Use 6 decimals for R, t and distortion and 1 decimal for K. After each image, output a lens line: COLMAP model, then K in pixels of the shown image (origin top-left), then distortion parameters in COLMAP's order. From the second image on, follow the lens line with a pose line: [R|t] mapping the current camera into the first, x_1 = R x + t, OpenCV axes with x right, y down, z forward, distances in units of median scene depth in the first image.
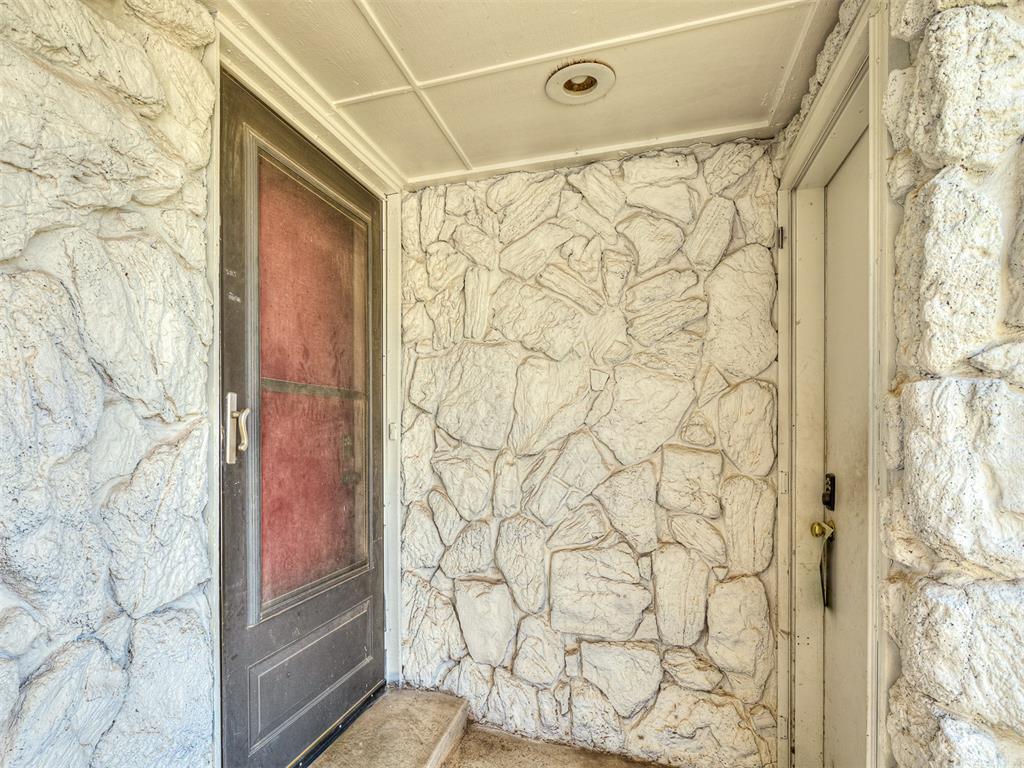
lens RADIAL K [[550.5, 0, 495.8], [0, 550.5, 432.4], [0, 0, 1]] dist [-0.004604, 0.000727]
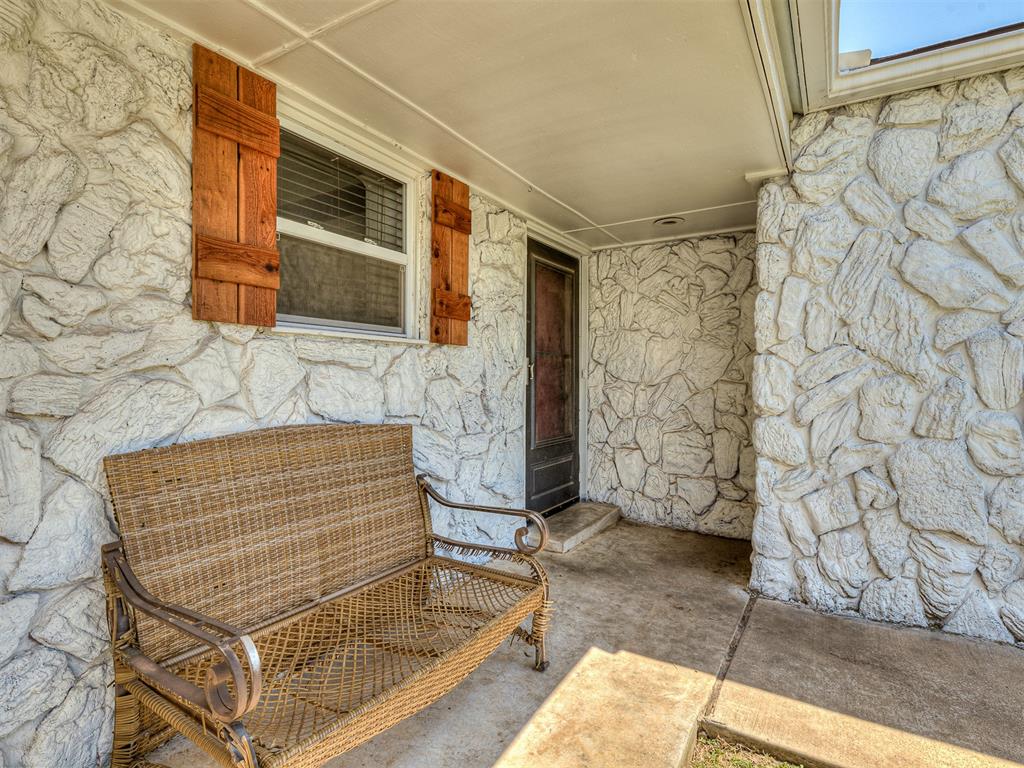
lens RADIAL K [[550.5, 0, 516.0], [0, 550.5, 384.0], [0, 0, 1]] dist [-0.004604, 0.000727]
pose [[0.964015, 0.006426, -0.265771, 0.119892], [-0.004704, 0.999964, 0.007116, 0.025436], [0.265807, -0.005610, 0.964010, -1.105710]]
